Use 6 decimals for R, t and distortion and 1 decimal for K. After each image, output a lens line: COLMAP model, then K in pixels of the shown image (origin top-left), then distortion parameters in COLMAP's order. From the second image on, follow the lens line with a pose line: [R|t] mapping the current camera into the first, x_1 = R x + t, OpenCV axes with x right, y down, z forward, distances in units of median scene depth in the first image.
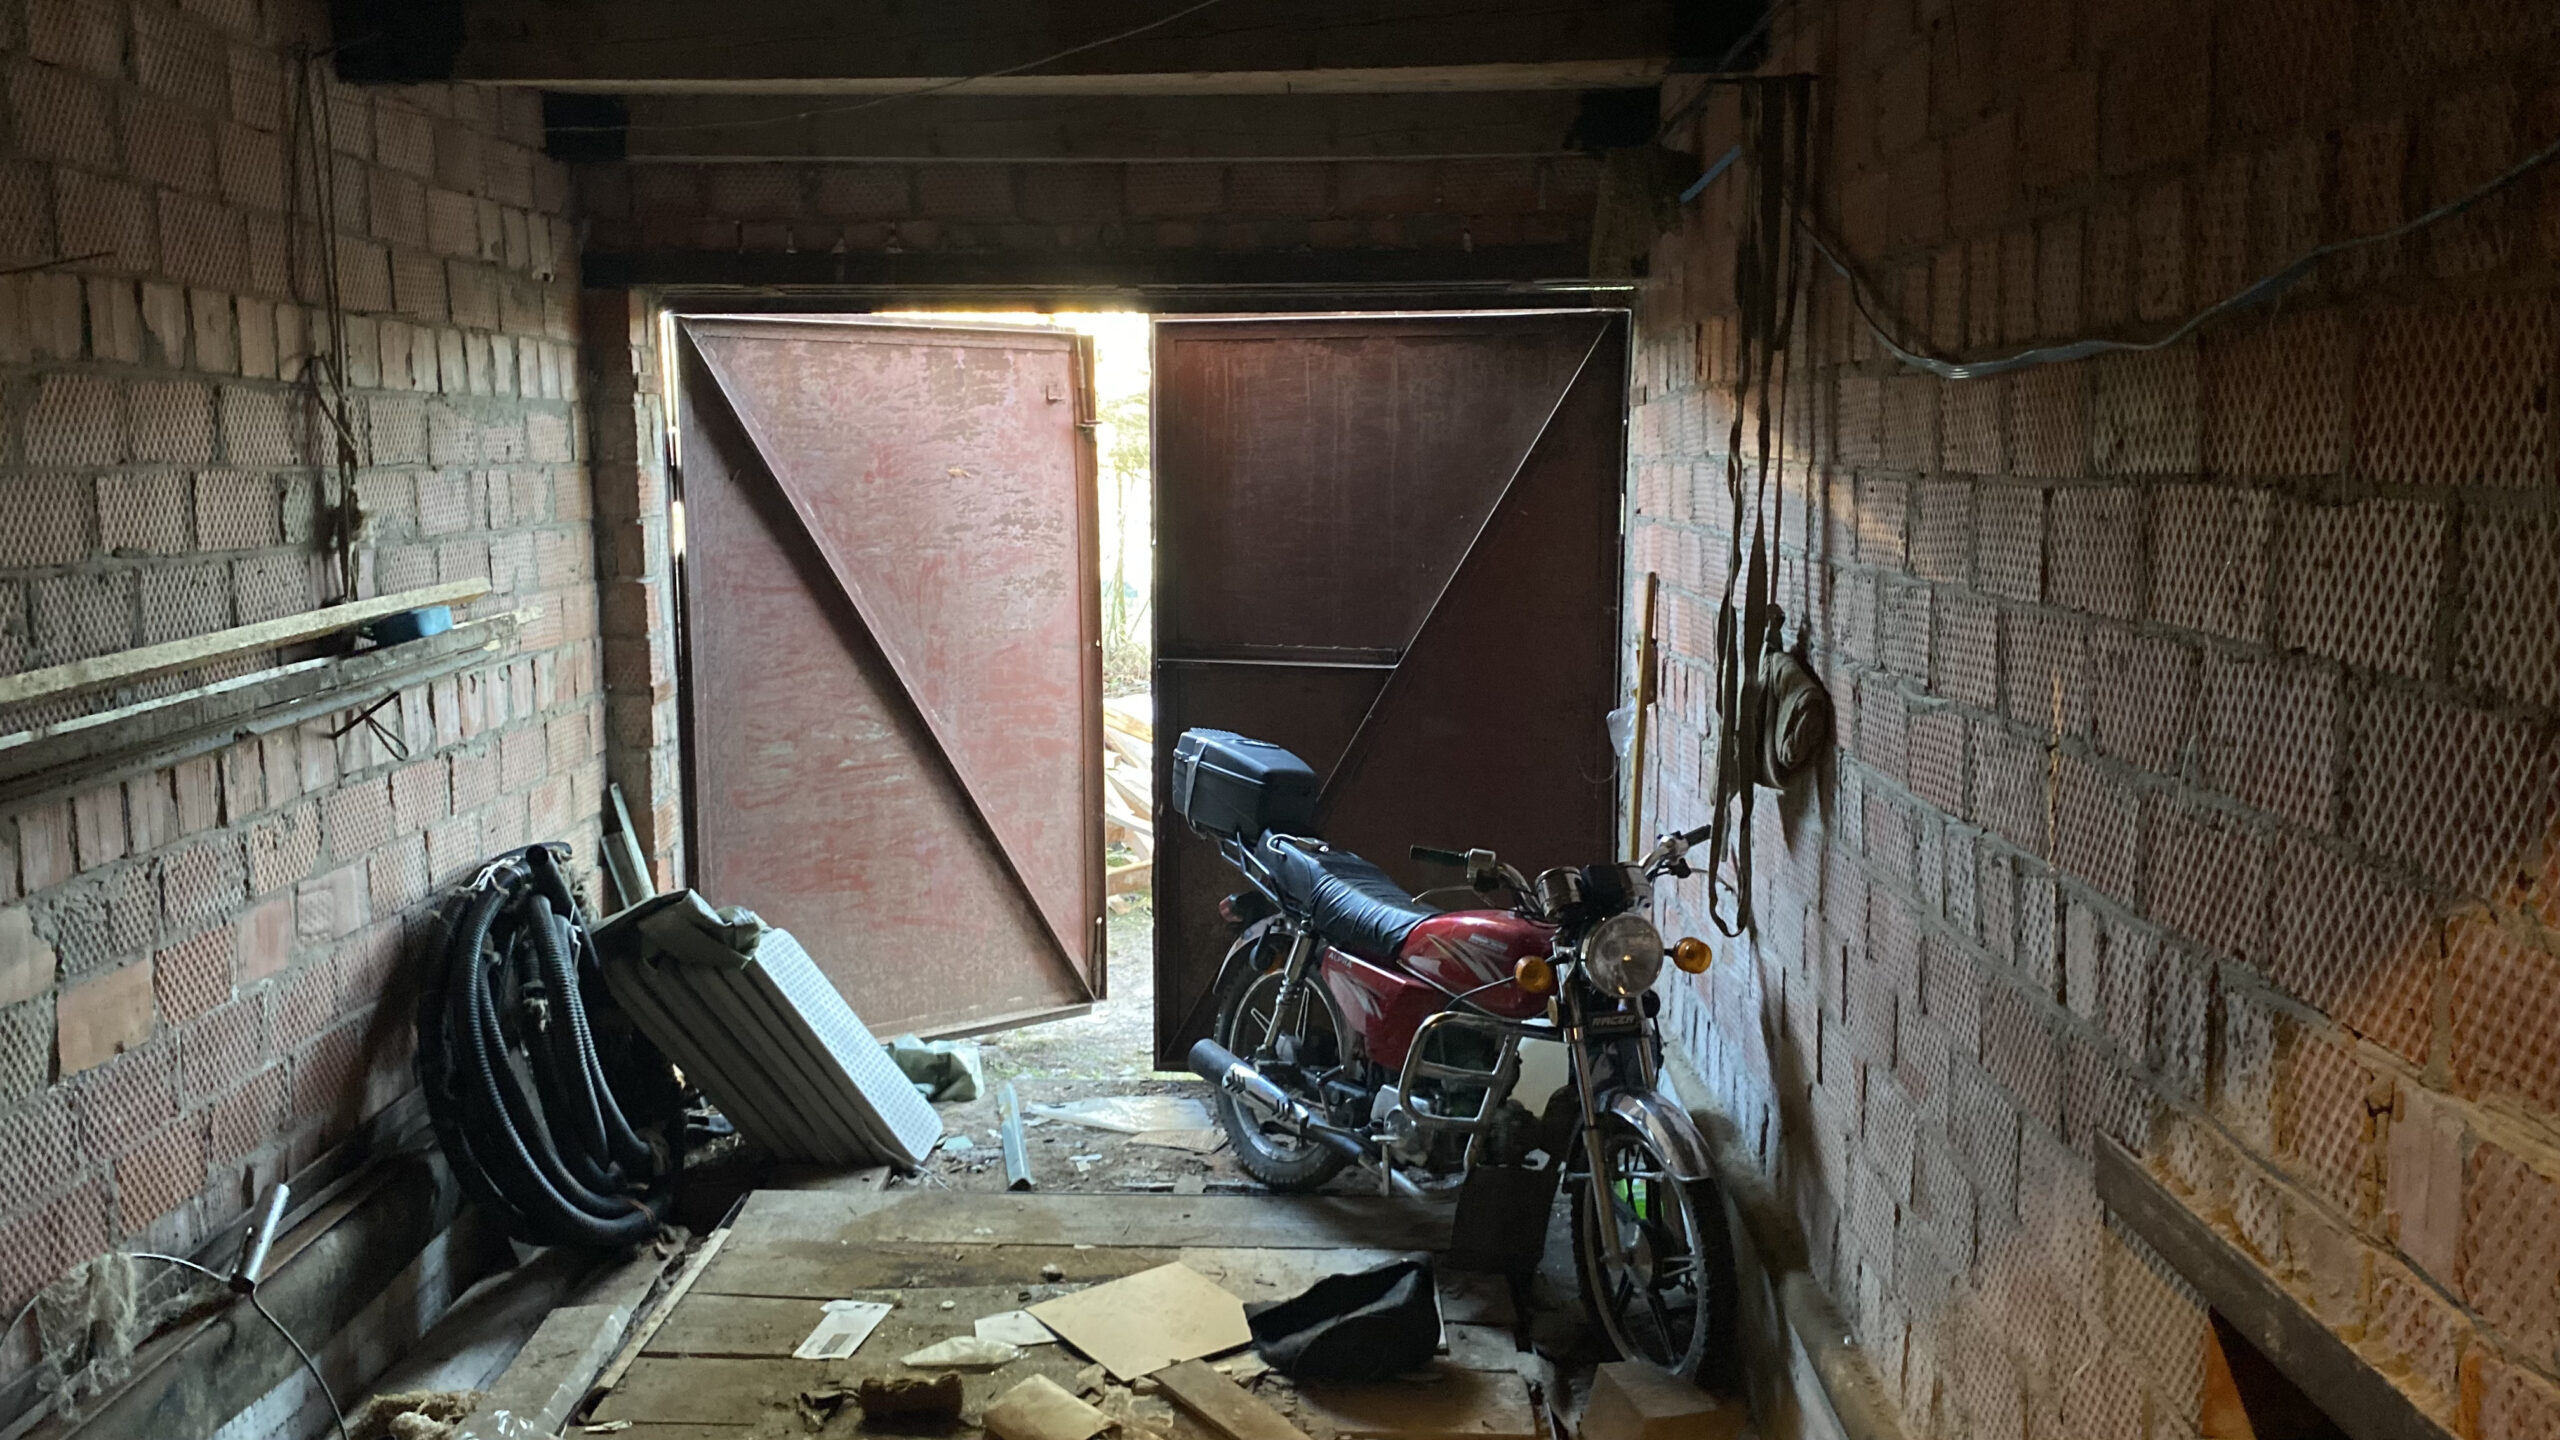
lens RADIAL K [[2142.5, 0, 1288.8], [0, 2142.5, 659.0], [0, 0, 1]] dist [0.180502, -0.666853]
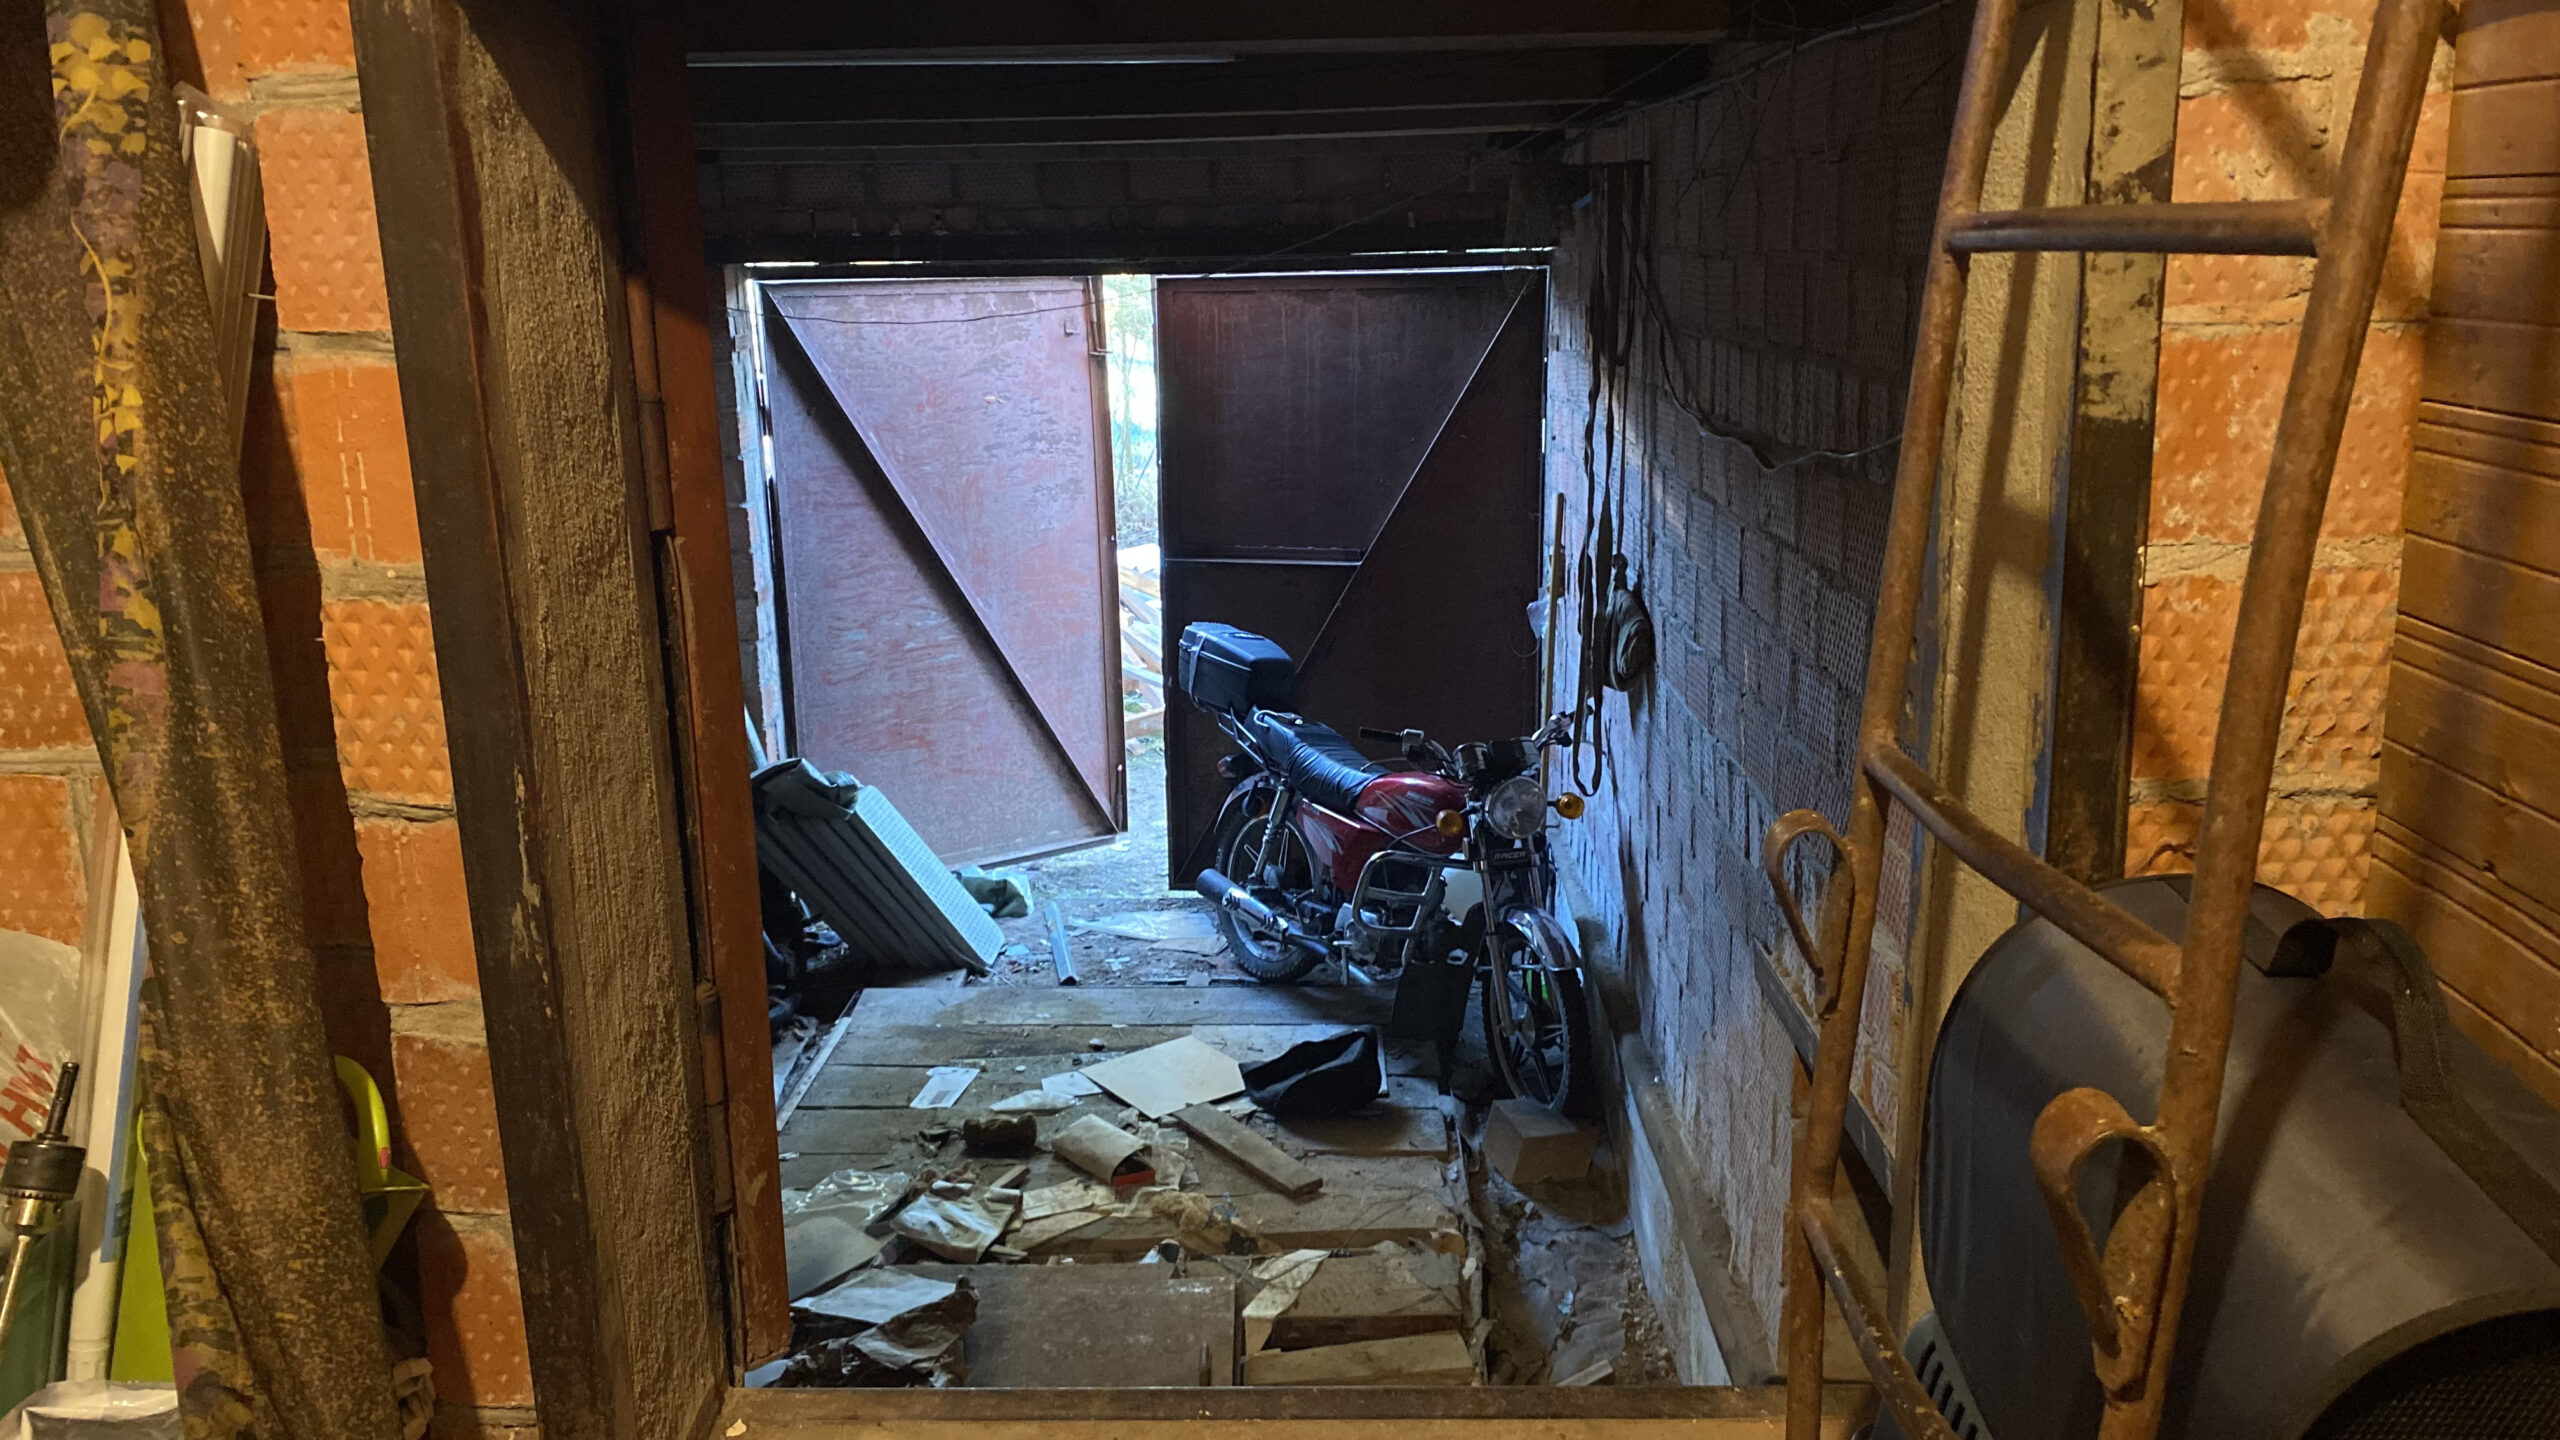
lens RADIAL K [[1959.8, 0, 1280.0], [0, 1959.8, 720.0], [0, 0, 1]] dist [0.113399, -0.142057]
pose [[0.999875, -0.015391, -0.003652, 0.010535], [0.015695, 0.994063, 0.107668, -0.041051], [0.001973, -0.107712, 0.994180, -0.169261]]
